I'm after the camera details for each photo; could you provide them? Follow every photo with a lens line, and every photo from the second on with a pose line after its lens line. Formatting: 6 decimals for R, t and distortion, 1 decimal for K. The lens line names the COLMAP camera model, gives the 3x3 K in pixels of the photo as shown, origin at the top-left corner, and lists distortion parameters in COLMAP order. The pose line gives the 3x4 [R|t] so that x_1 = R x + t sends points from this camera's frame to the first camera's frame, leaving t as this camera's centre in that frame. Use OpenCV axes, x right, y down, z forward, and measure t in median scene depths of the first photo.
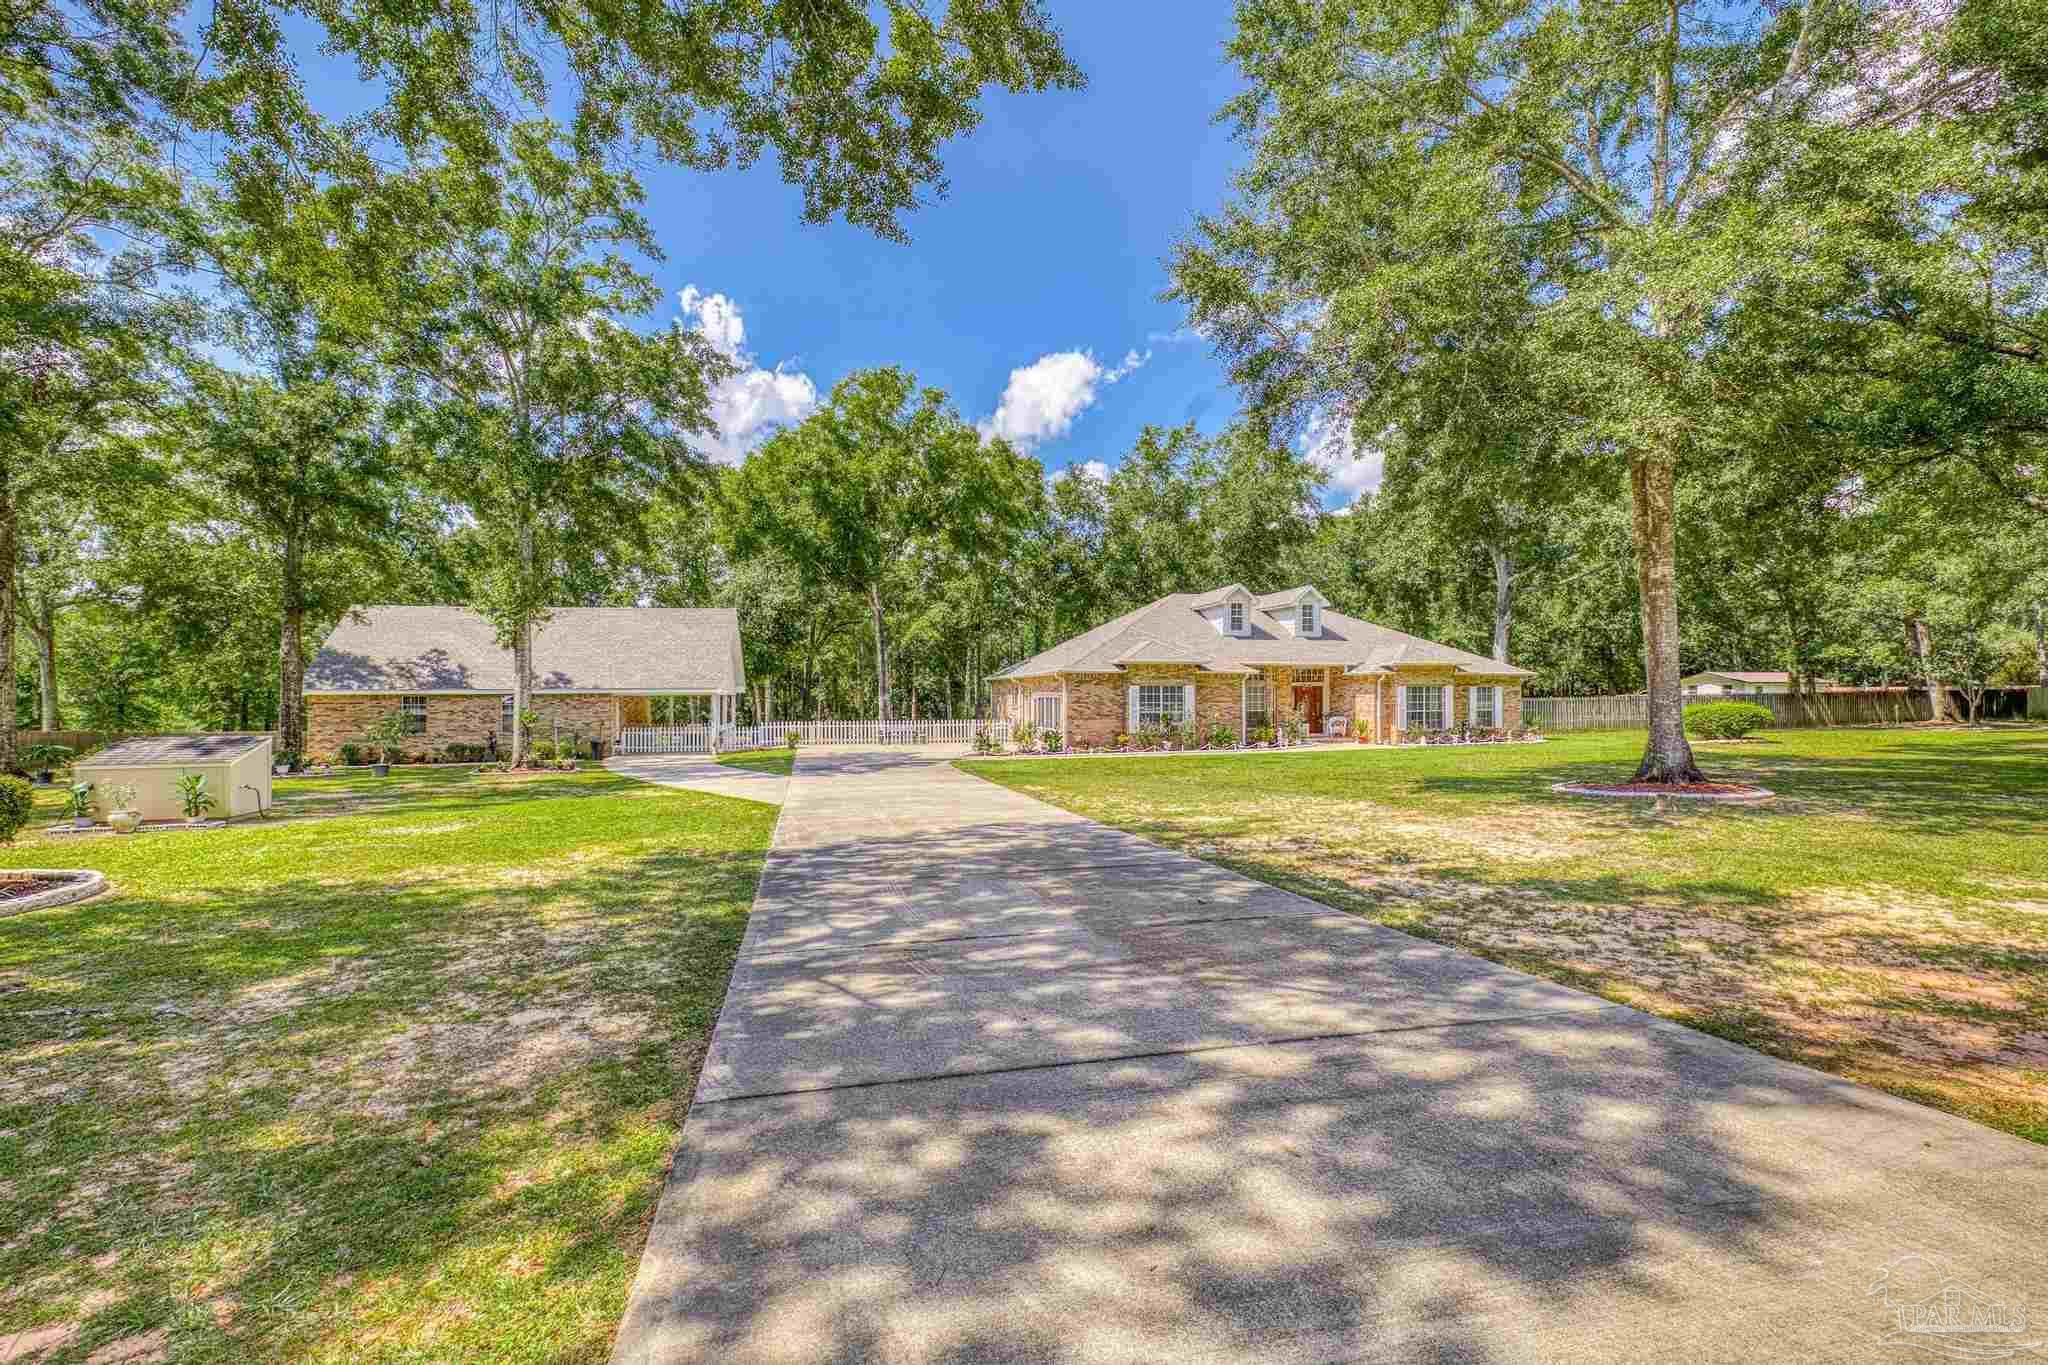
lens RADIAL K [[882.3, 0, 1024.1], [0, 882.3, 682.6], [0, 0, 1]] dist [-0.022372, 0.004824]
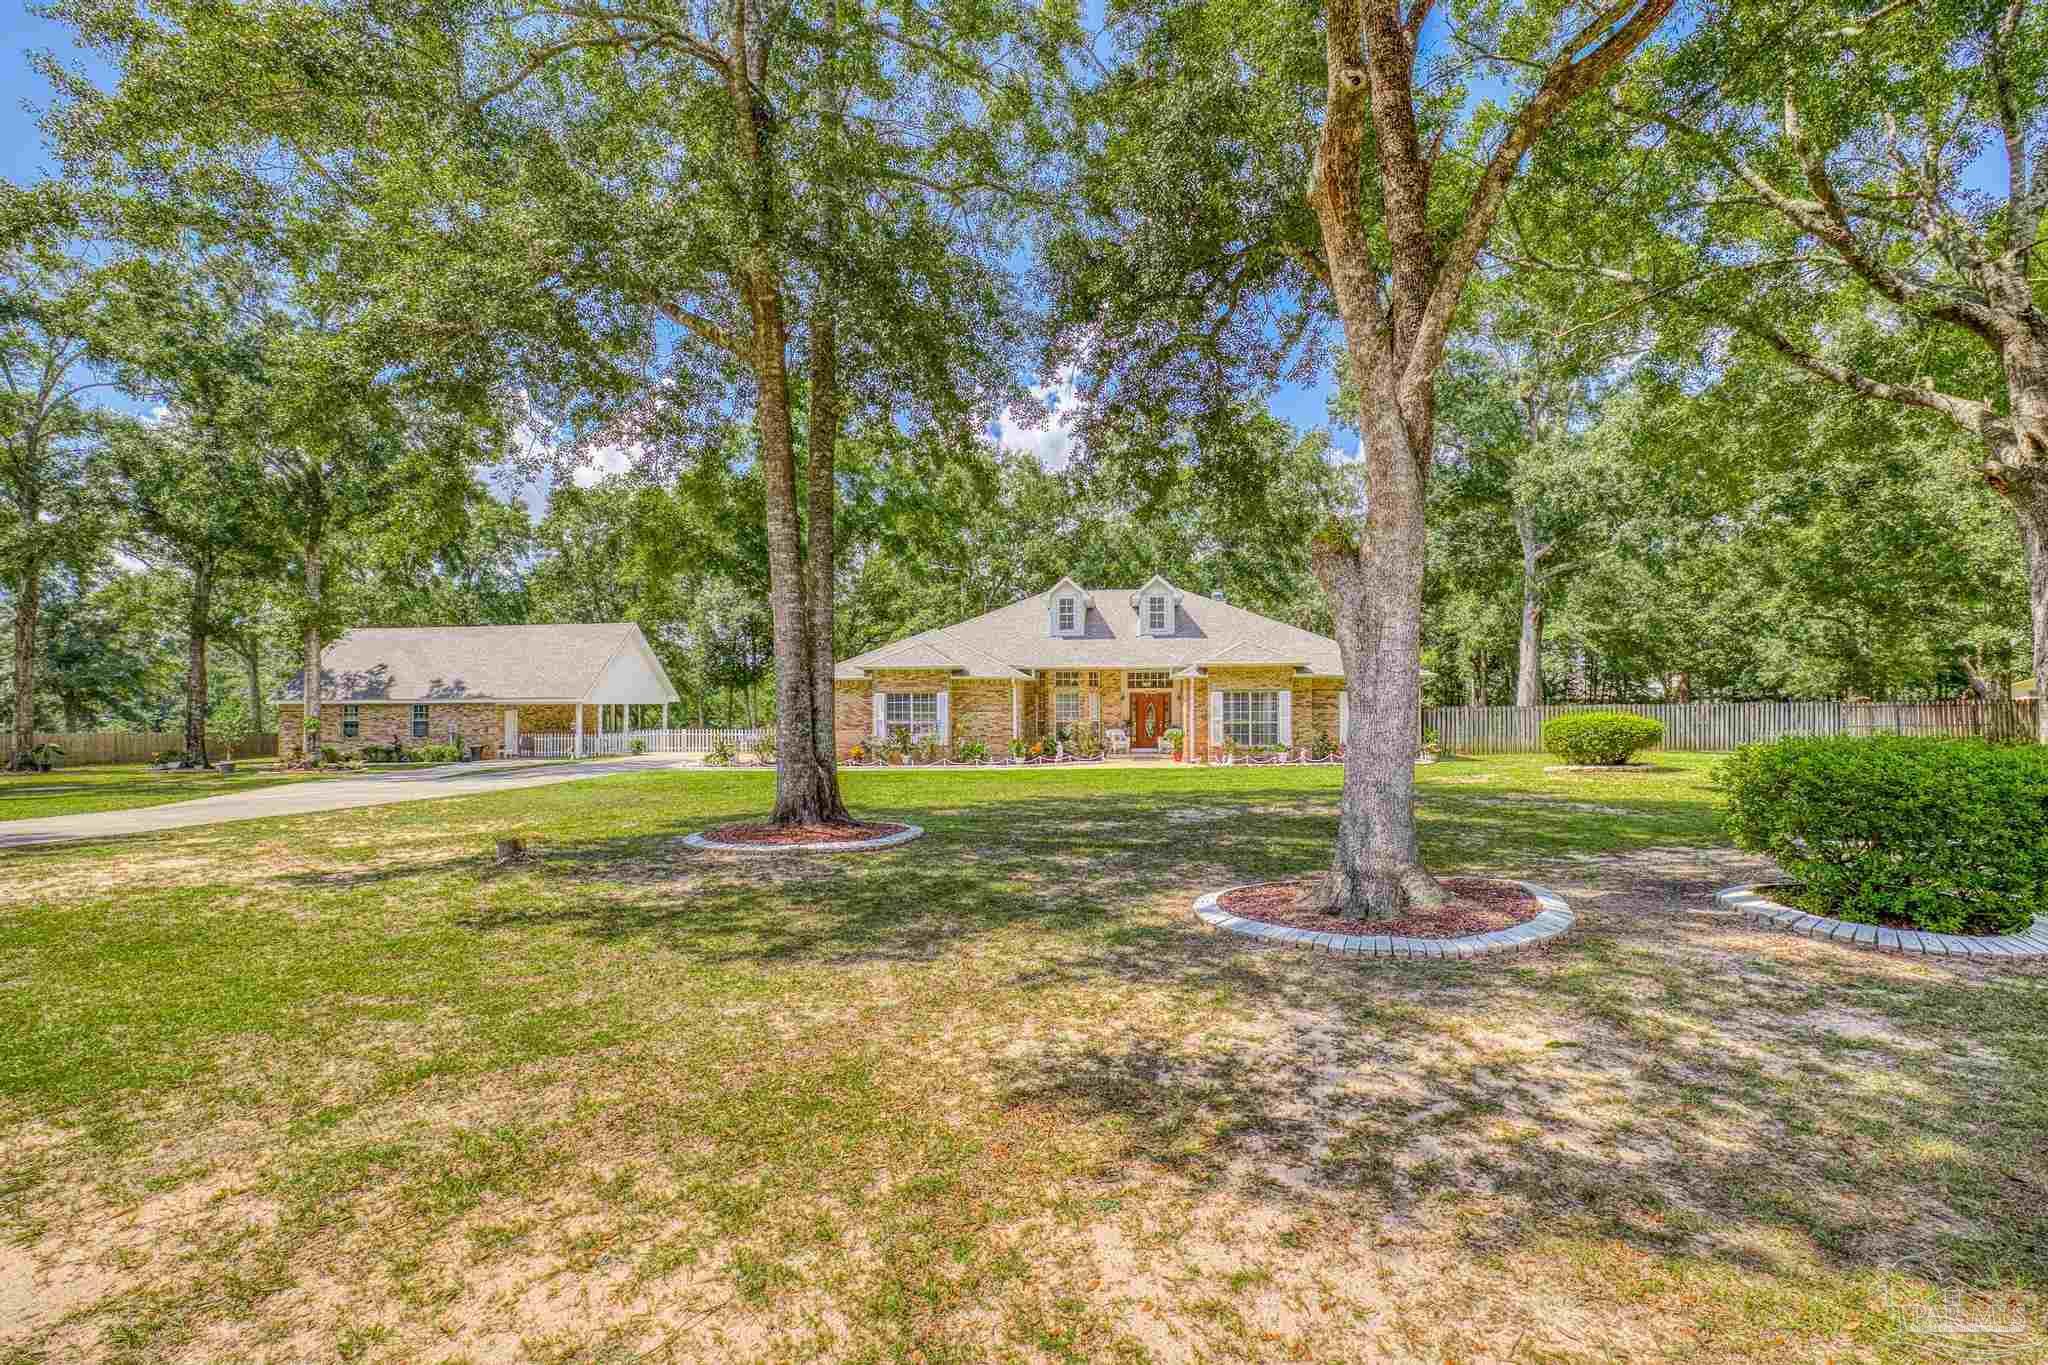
lens RADIAL K [[882.3, 0, 1018.6], [0, 882.3, 680.4], [0, 0, 1]] dist [-0.022372, 0.004824]
pose [[0.947793, -0.009647, -0.318740, 0.513293], [0.005740, 0.999896, -0.013196, 0.002792], [0.318834, 0.010678, 0.947750, 0.163271]]
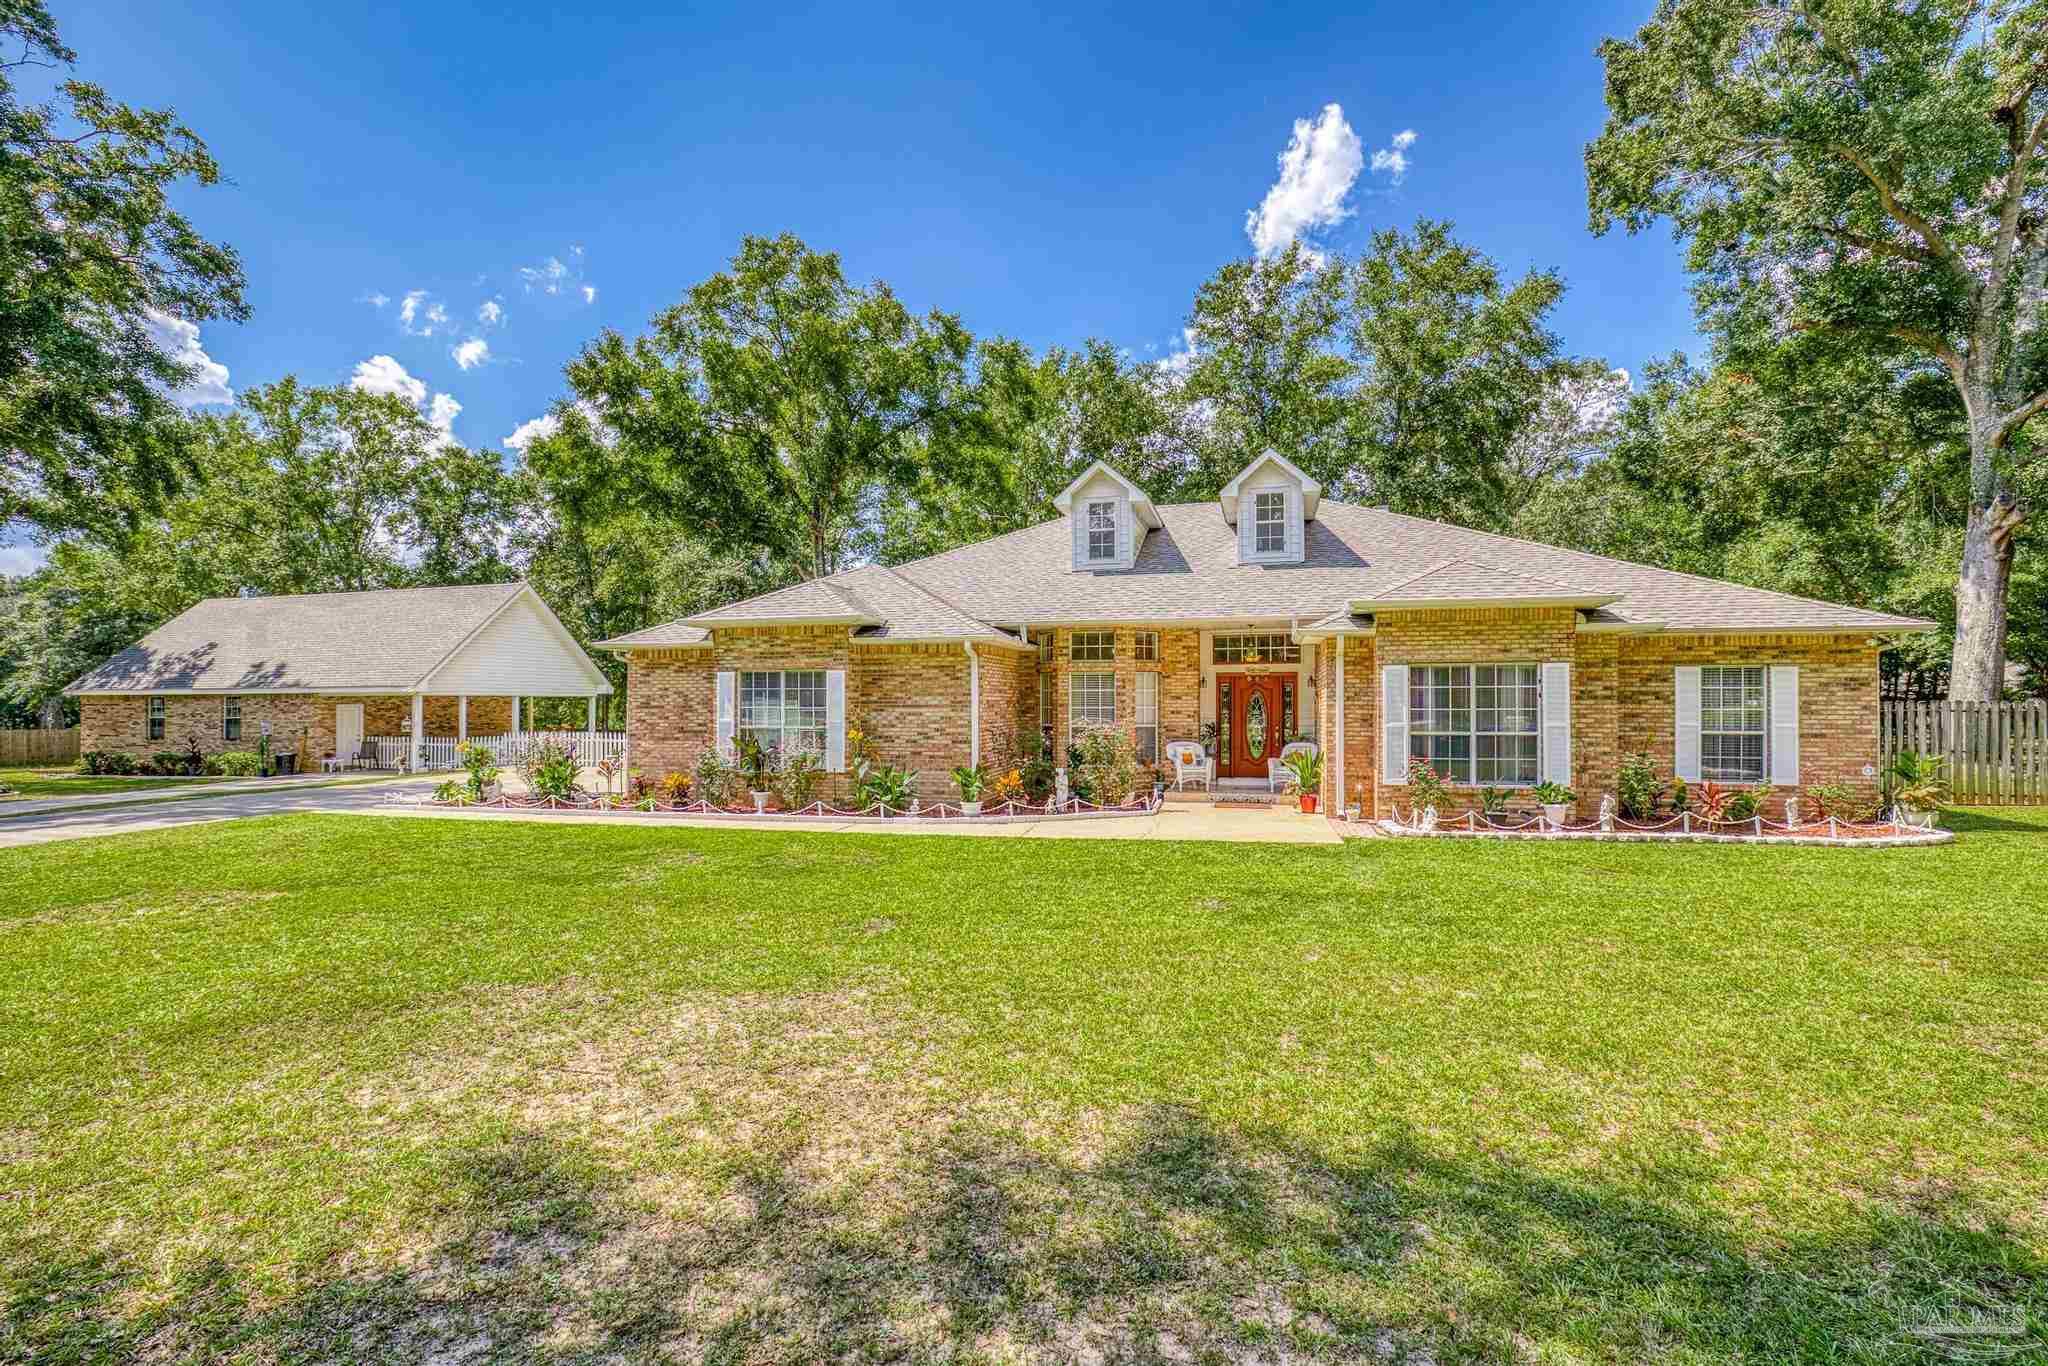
lens RADIAL K [[882.3, 0, 1026.9], [0, 882.3, 695.4], [0, 0, 1]] dist [-0.022372, 0.004824]
pose [[0.892921, -0.002242, -0.450208, 0.454986], [0.005448, 0.999968, 0.005827, 0.013301], [0.450181, -0.007656, 0.892905, 0.593695]]
